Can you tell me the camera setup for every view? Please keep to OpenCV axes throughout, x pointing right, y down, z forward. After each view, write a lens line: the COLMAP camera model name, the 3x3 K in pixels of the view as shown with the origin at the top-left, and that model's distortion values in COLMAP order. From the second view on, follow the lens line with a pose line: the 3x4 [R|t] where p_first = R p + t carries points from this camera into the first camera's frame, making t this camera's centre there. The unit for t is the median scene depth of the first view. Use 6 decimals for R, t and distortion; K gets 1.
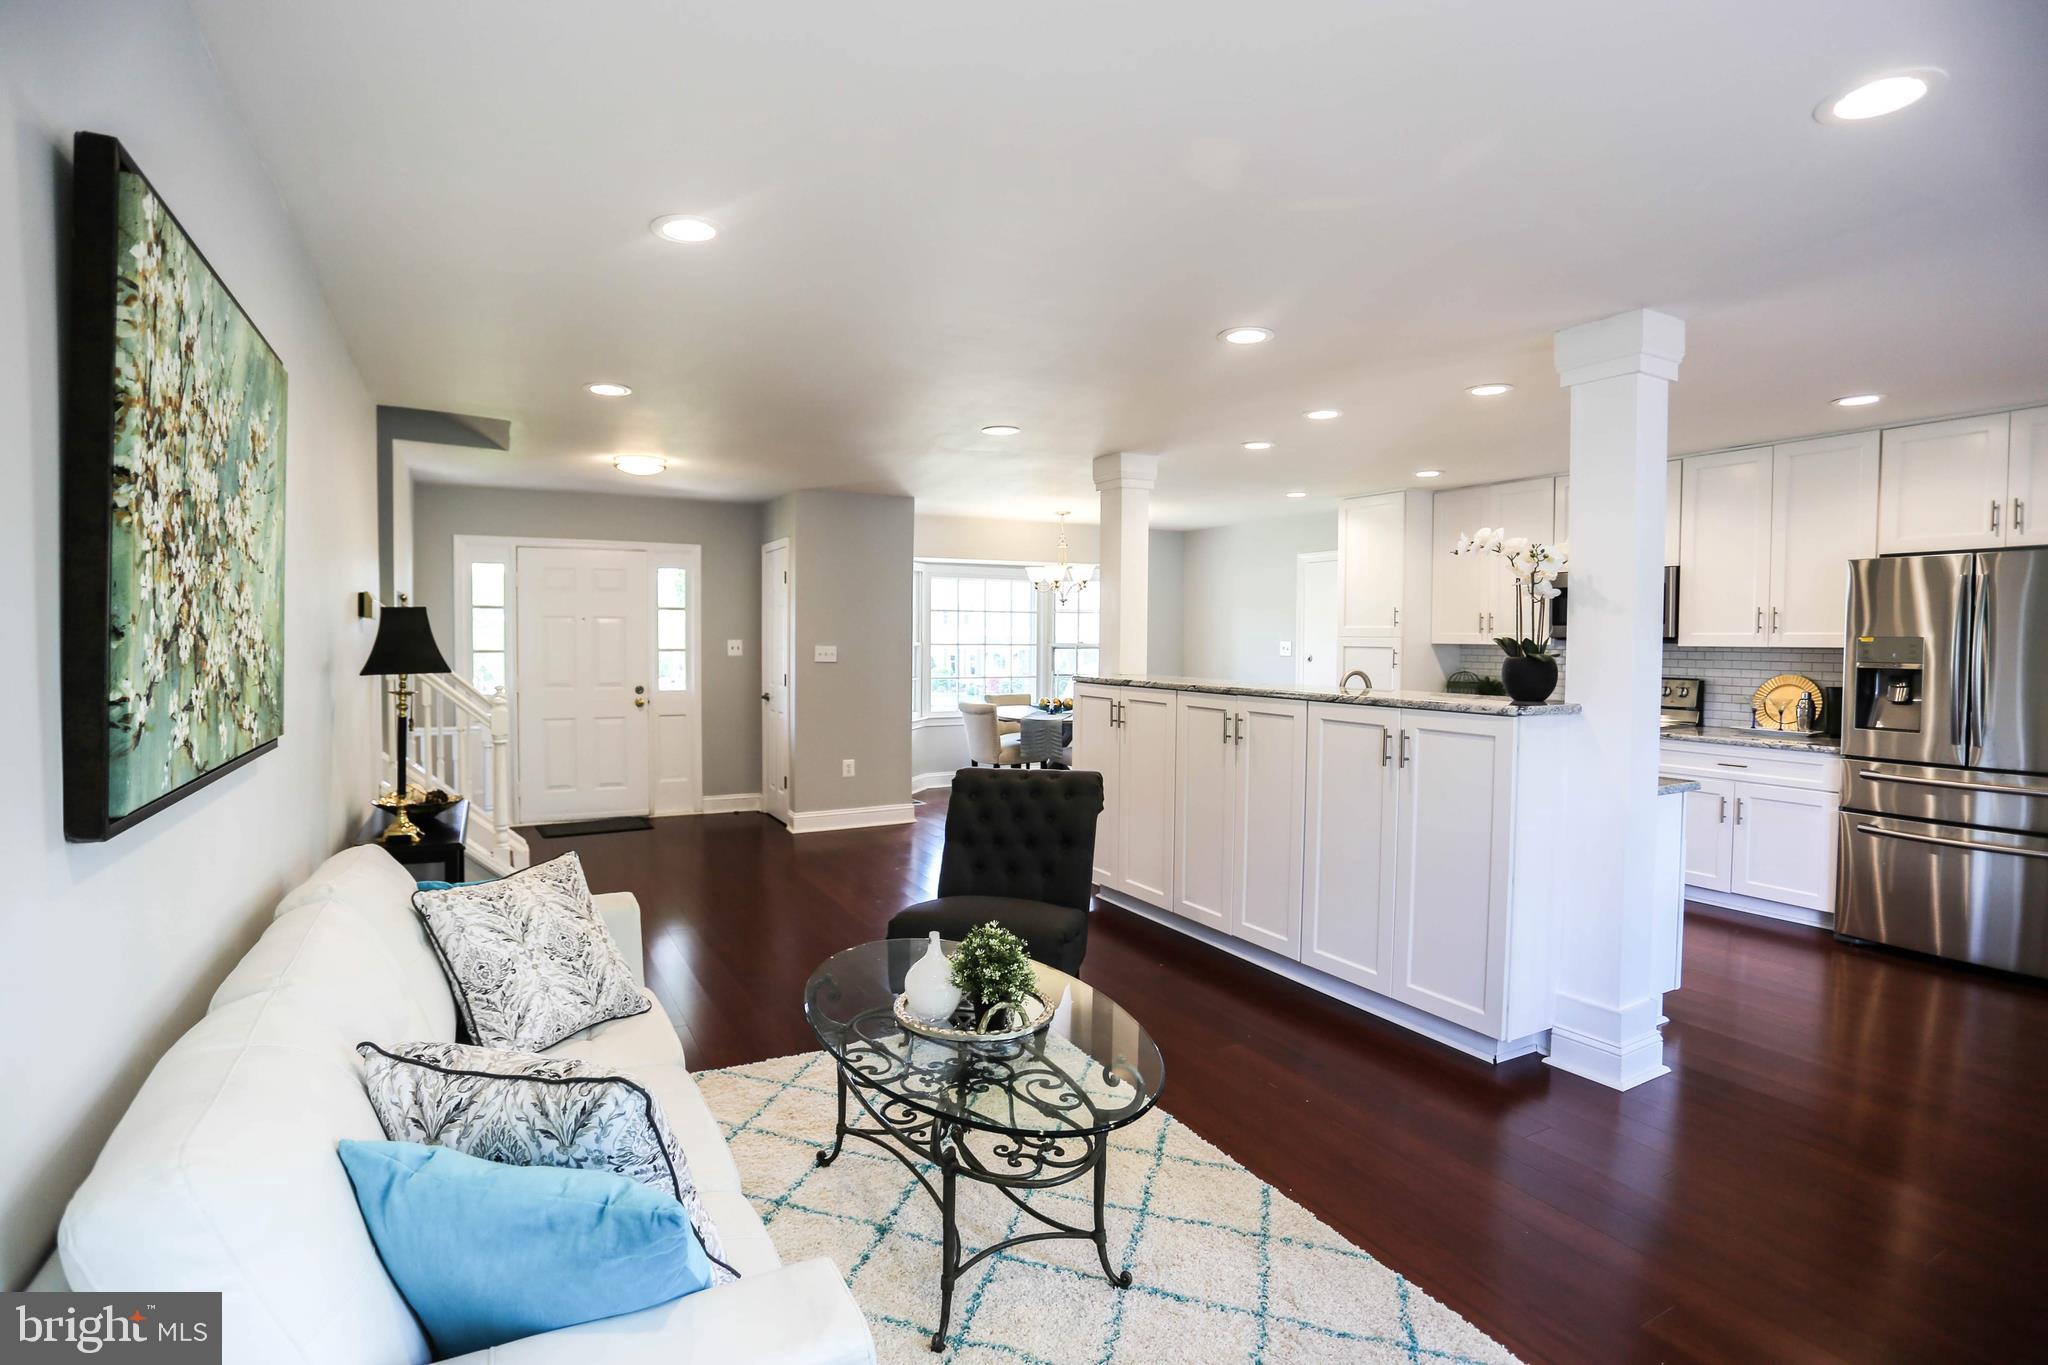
lens RADIAL K [[994.0, 0, 1009.9], [0, 994.0, 676.4], [0, 0, 1]] dist [-0.075426, 0.032328]
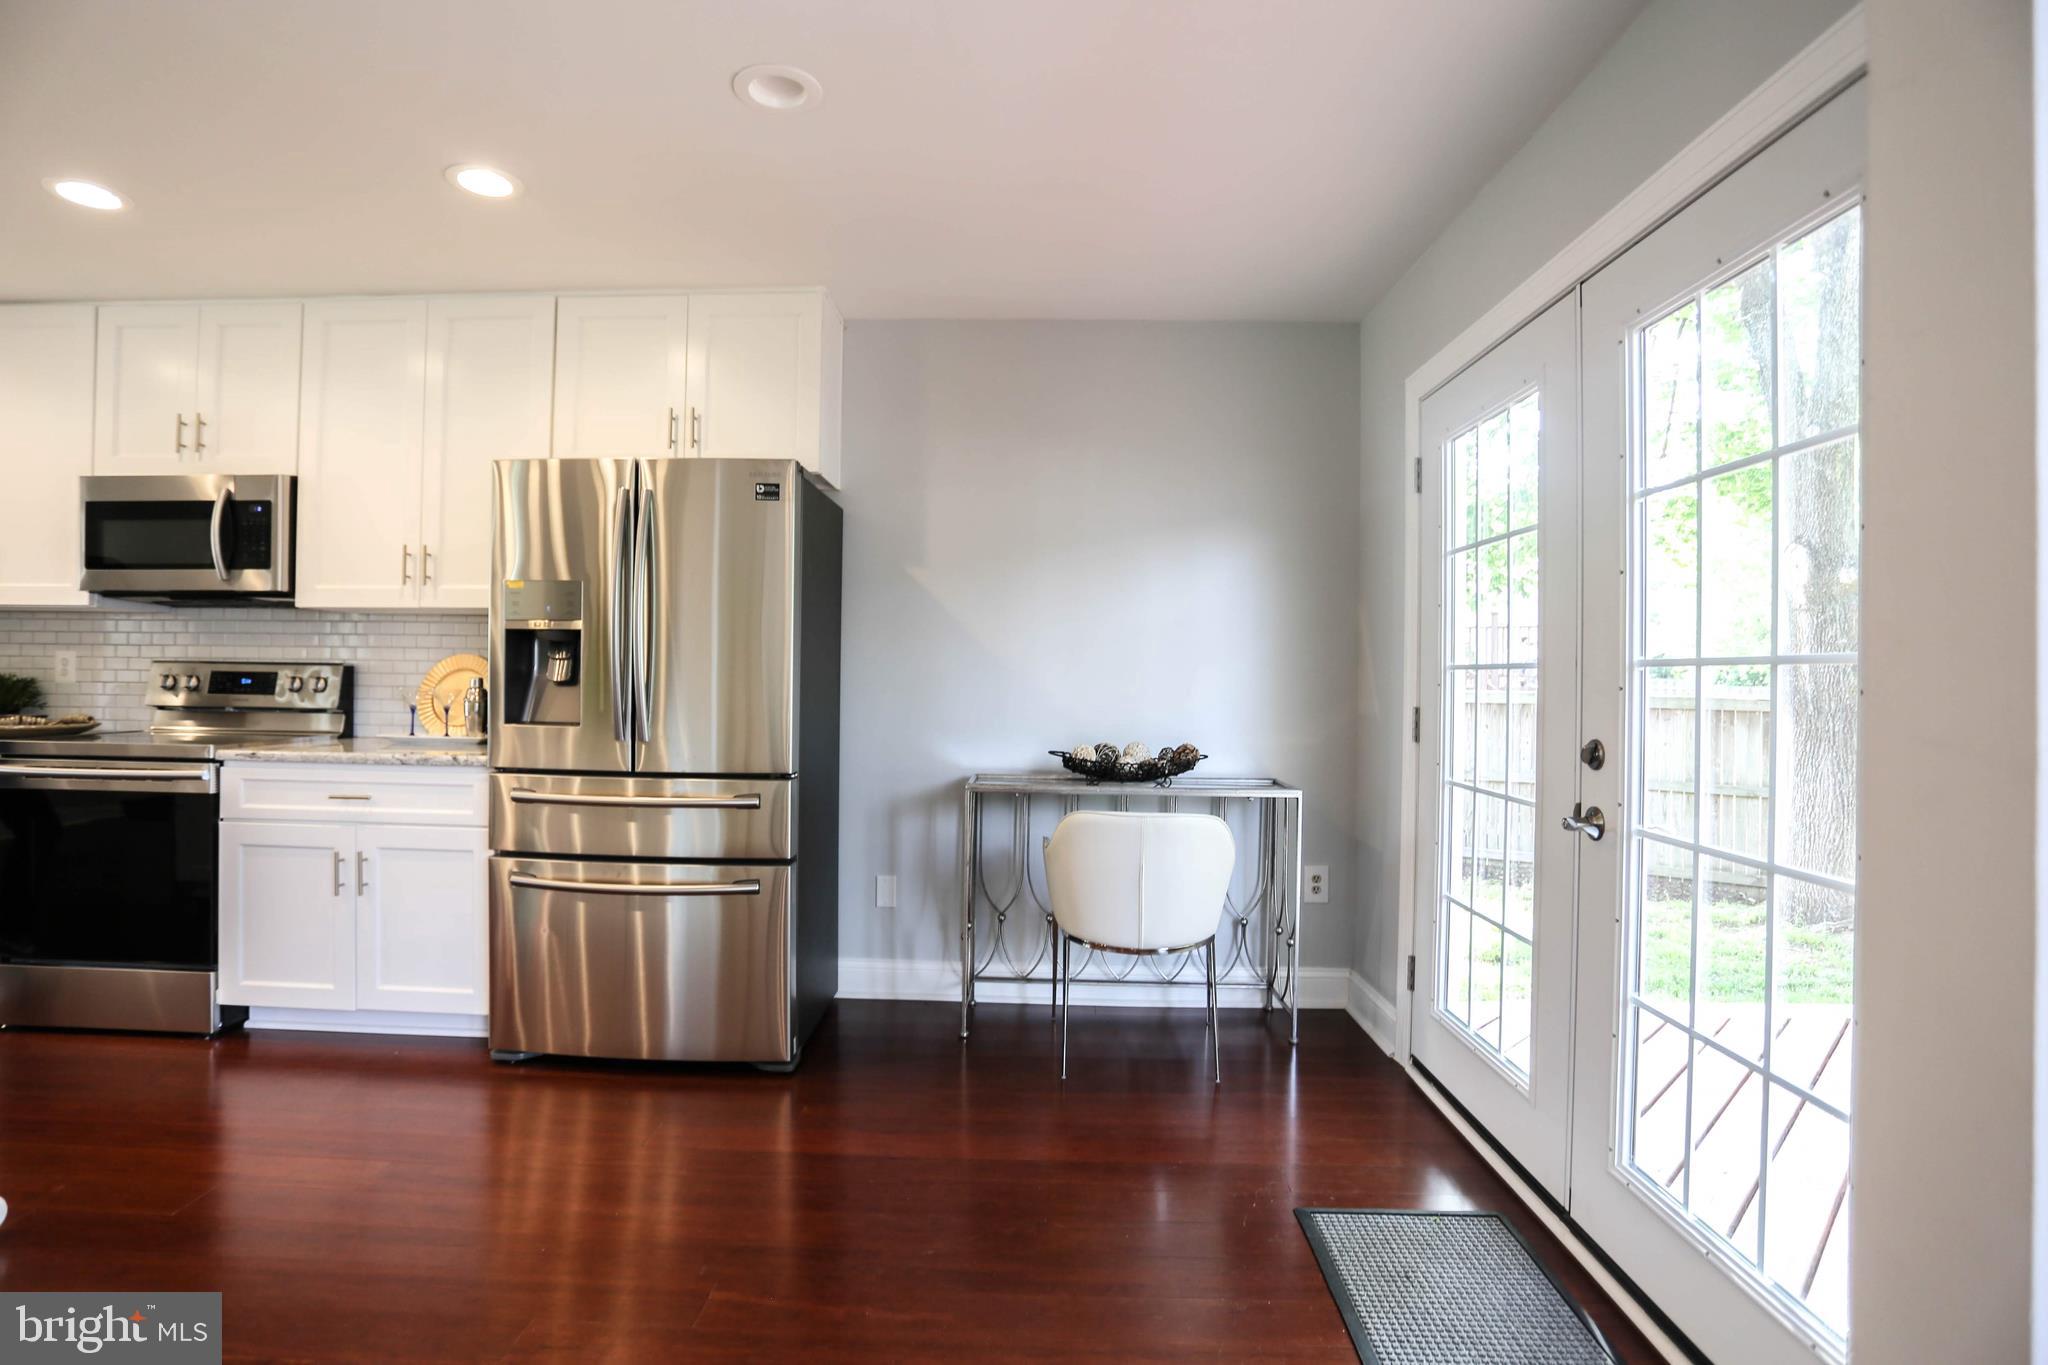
lens RADIAL K [[994.0, 0, 1009.9], [0, 994.0, 676.4], [0, 0, 1]] dist [-0.075426, 0.032328]
pose [[0.509512, 0.004764, 0.860450, 0.431748], [0.022624, 0.999565, -0.018932, 0.036748], [-0.860166, 0.029113, 0.509182, 0.328288]]
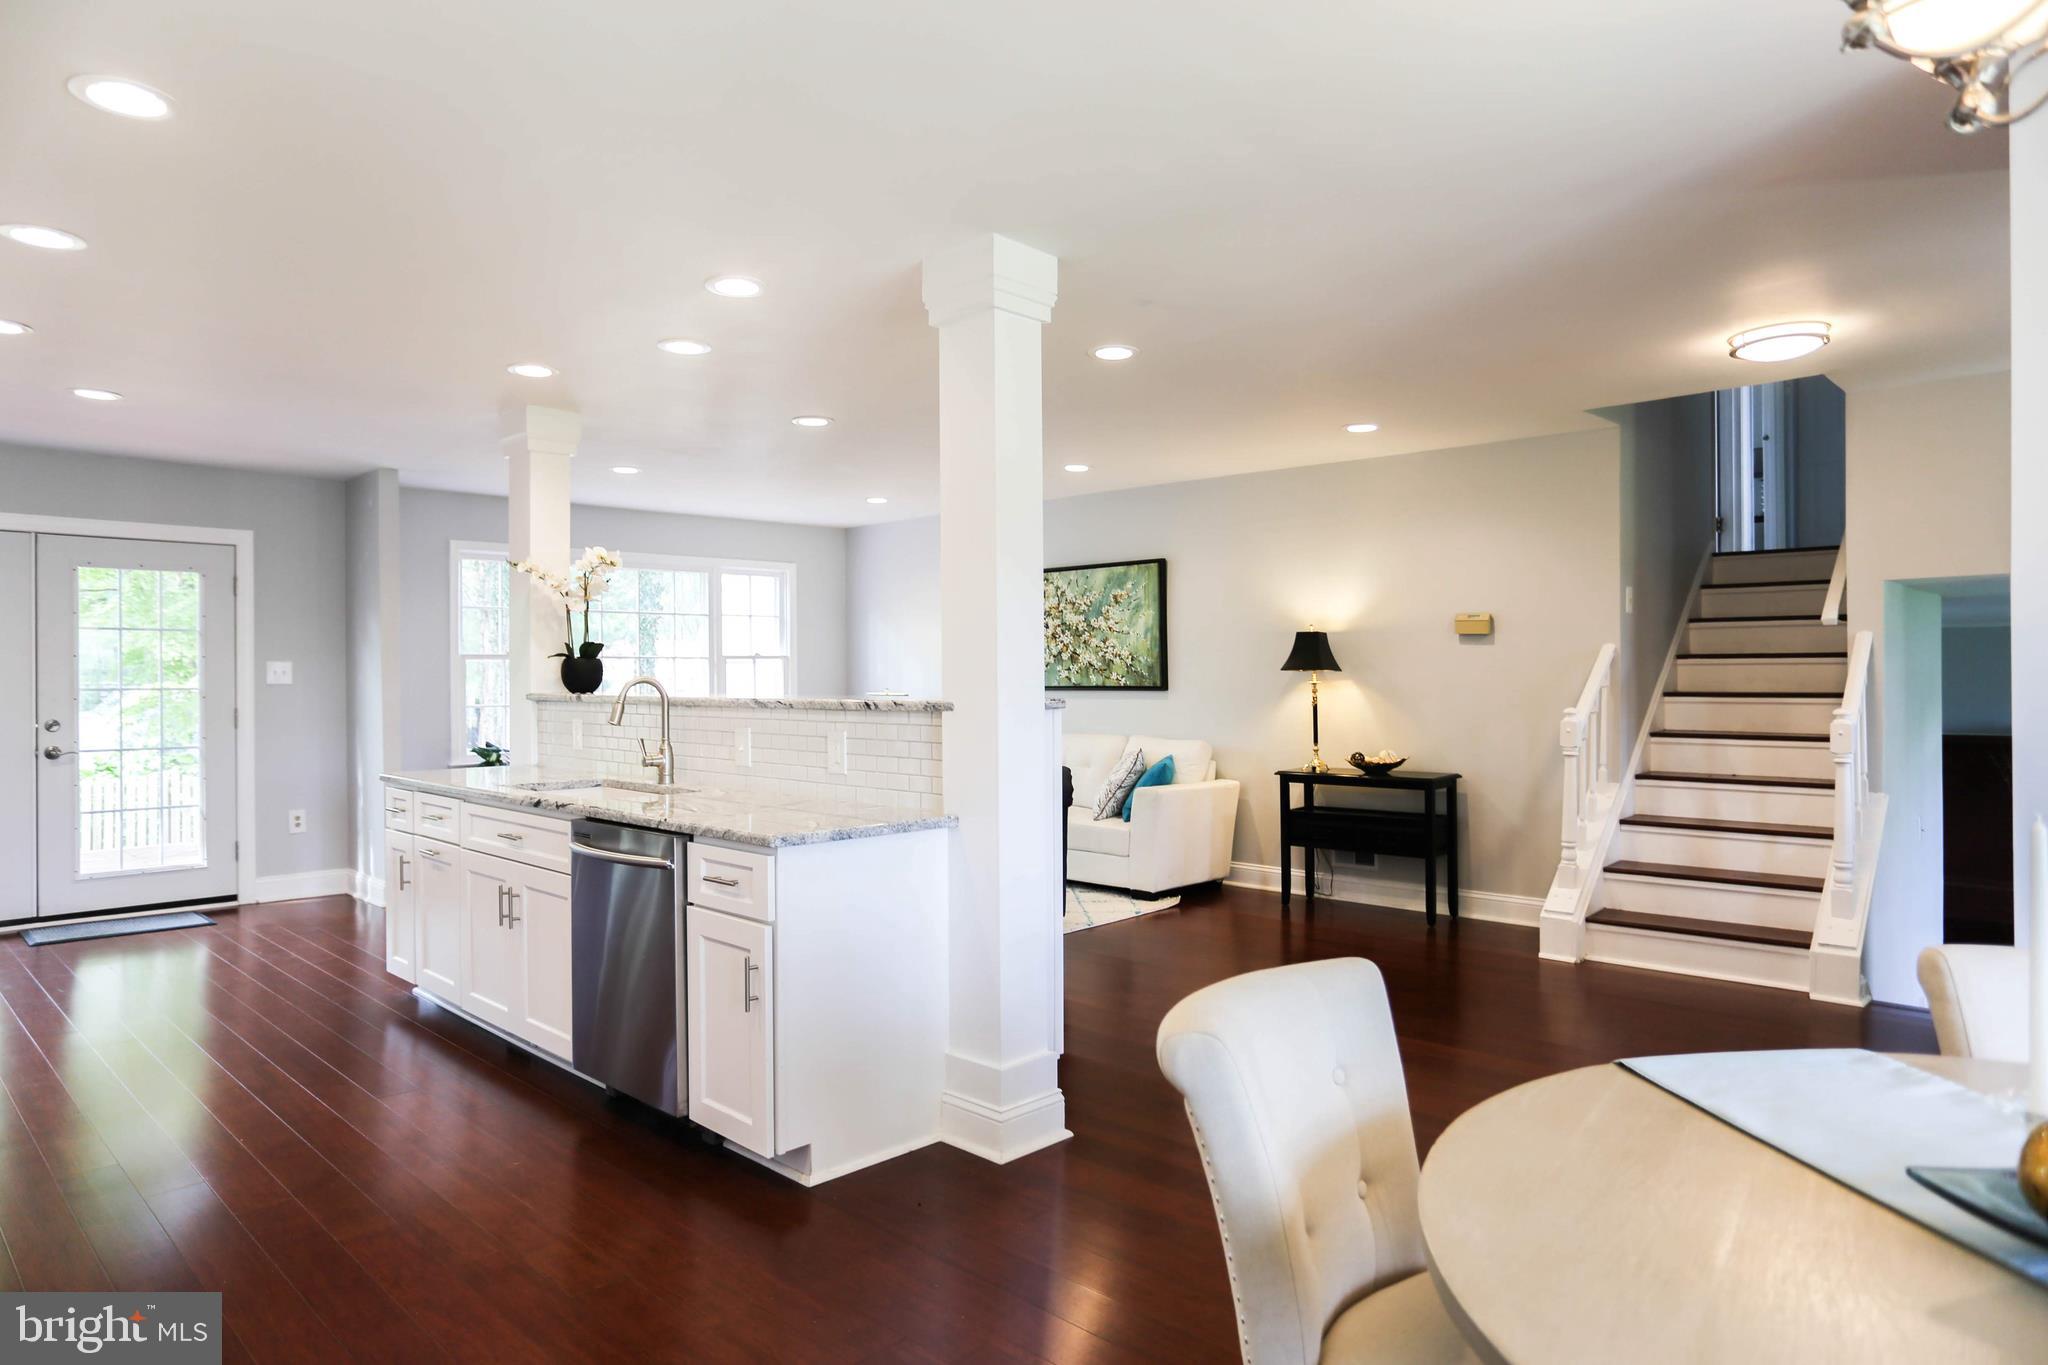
lens RADIAL K [[1249.4, 0, 1014.7], [0, 1249.4, 673.8], [0, 0, 1]] dist [-0.024715, -0.000241]
pose [[-0.951443, -0.000171, -0.307824, 0.334984], [-0.011338, 0.999341, 0.034488, -0.041447], [0.307615, 0.036303, -0.950818, 1.808377]]
